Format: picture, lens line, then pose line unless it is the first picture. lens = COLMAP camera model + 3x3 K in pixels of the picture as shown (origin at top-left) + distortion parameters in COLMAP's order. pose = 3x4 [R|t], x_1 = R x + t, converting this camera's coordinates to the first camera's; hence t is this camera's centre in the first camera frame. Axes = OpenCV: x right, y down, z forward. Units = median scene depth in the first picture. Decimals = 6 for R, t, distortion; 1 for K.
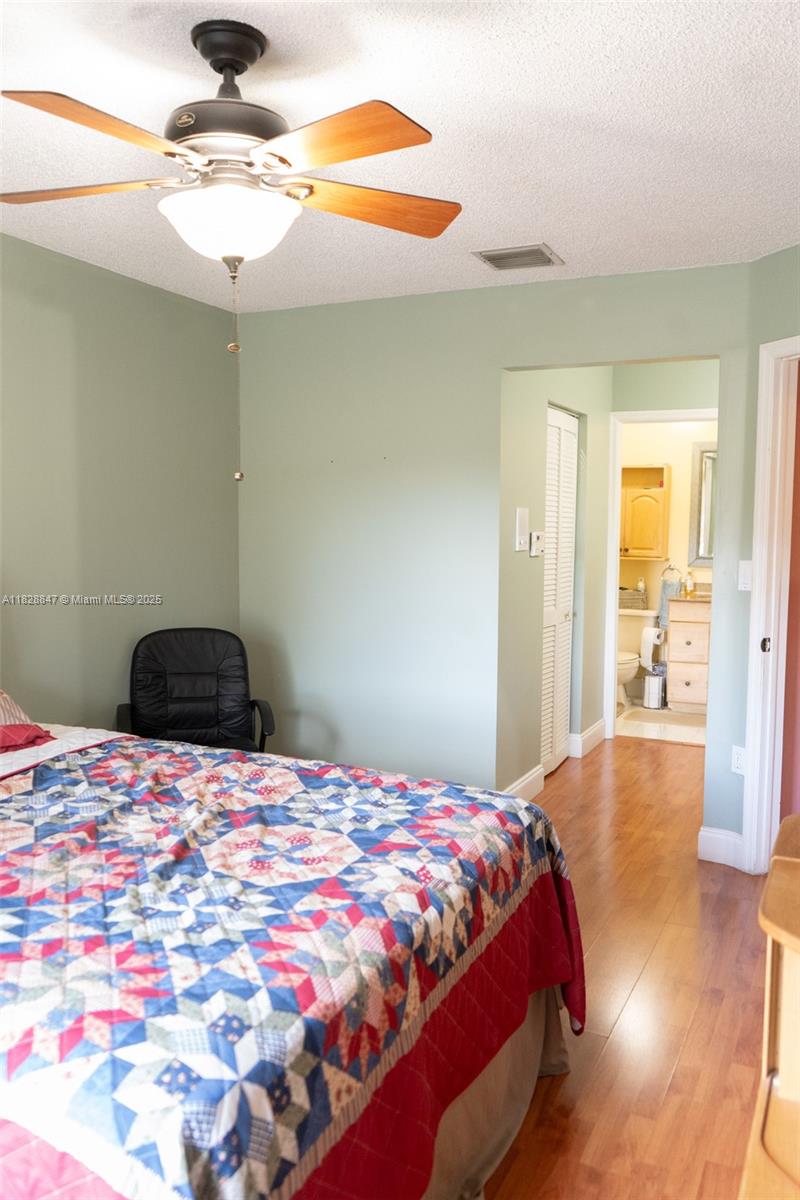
lens RADIAL K [[960.6, 0, 400.0], [0, 960.6, 600.0], [0, 0, 1]] dist [0.000457, 0.001982]
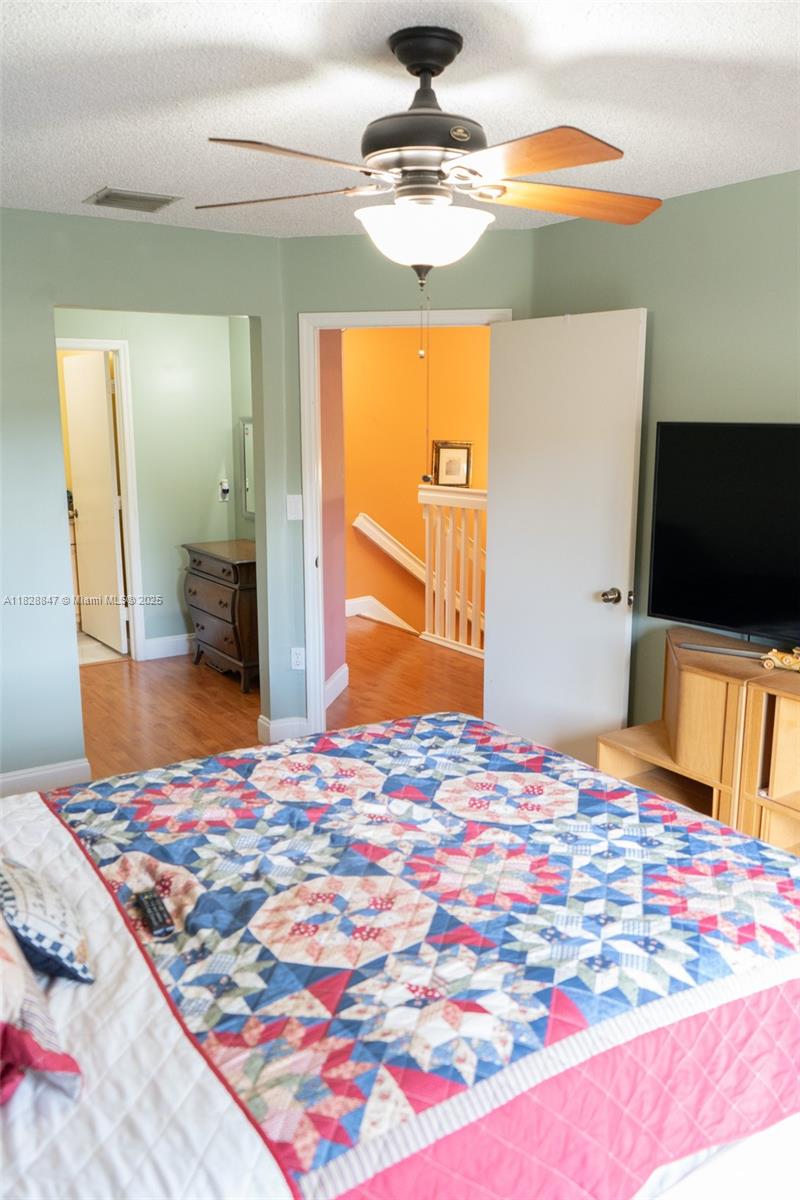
lens RADIAL K [[960.6, 0, 400.0], [0, 960.6, 600.0], [0, 0, 1]] dist [0.000457, 0.001982]
pose [[0.501914, -0.174057, 0.847223, -0.997899], [0.076956, 0.984644, 0.156699, -0.148334], [-0.861487, -0.013450, 0.507602, 0.447877]]
